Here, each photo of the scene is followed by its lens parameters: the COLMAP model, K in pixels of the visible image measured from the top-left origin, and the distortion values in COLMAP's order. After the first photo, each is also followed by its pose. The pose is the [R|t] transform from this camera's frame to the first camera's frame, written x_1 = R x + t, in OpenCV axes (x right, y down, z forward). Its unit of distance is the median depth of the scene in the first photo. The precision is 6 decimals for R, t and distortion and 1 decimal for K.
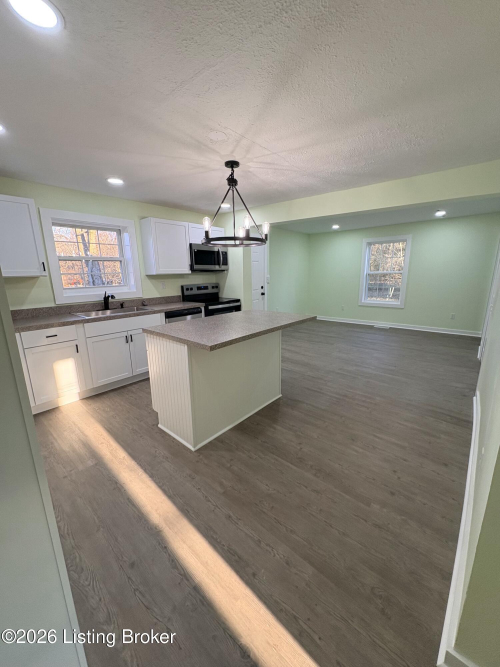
lens RADIAL K [[265.5, 0, 250.0], [0, 265.5, 333.5], [0, 0, 1]] dist [-0.000708, 0.000312]
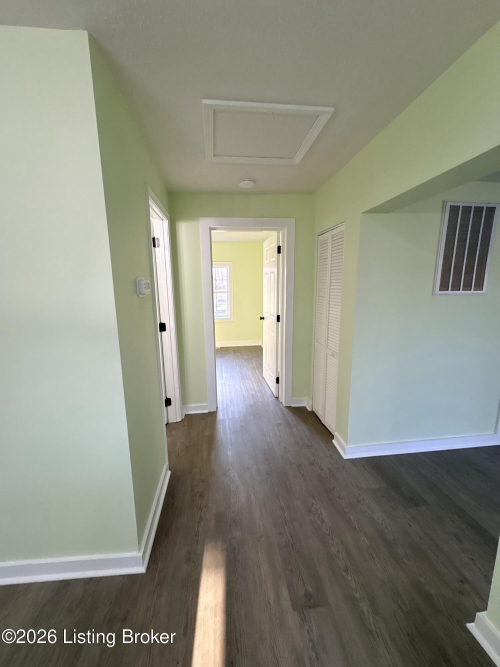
lens RADIAL K [[265.5, 0, 250.0], [0, 265.5, 333.5], [0, 0, 1]] dist [-0.000708, 0.000312]
pose [[-0.743083, -0.102922, 0.661238, -0.160322], [0.170595, 0.926323, 0.335892, -0.087951], [-0.647090, 0.362399, -0.670777, 0.373222]]
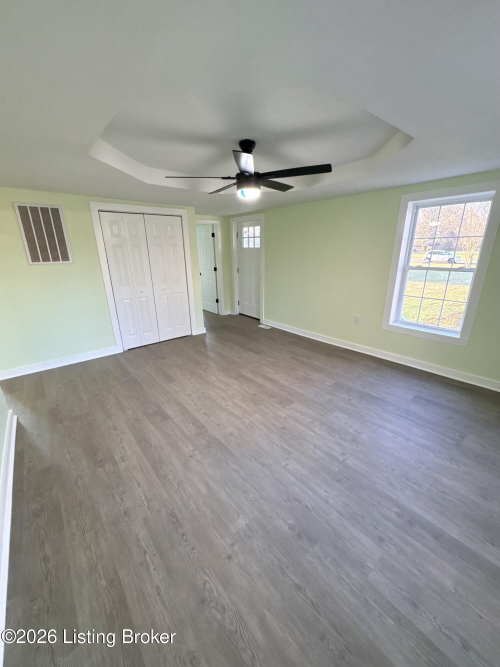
lens RADIAL K [[265.5, 0, 250.0], [0, 265.5, 333.5], [0, 0, 1]] dist [-0.000708, 0.000312]
pose [[-0.985765, -0.024173, 0.166384, -1.118636], [0.065270, 0.856974, 0.511210, -0.117733], [-0.154945, 0.514793, -0.843197, 0.463787]]
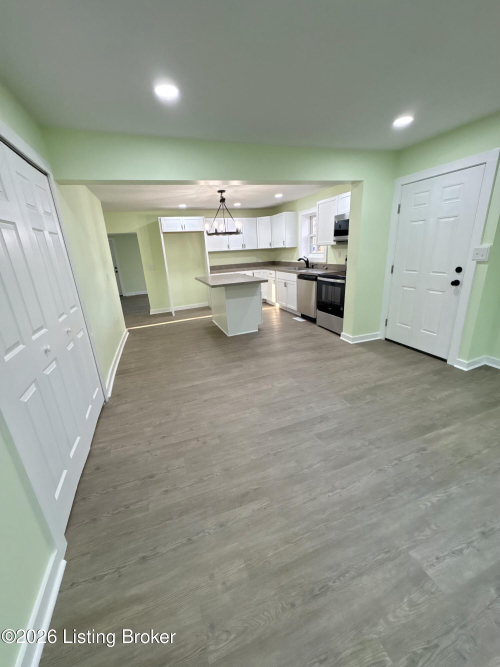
lens RADIAL K [[265.5, 0, 250.0], [0, 265.5, 333.5], [0, 0, 1]] dist [-0.000708, 0.000312]
pose [[-0.478230, 0.309243, -0.821988, 1.299749], [-0.135638, 0.898718, 0.417023, -0.423251], [0.867697, 0.310926, -0.387849, 1.712130]]
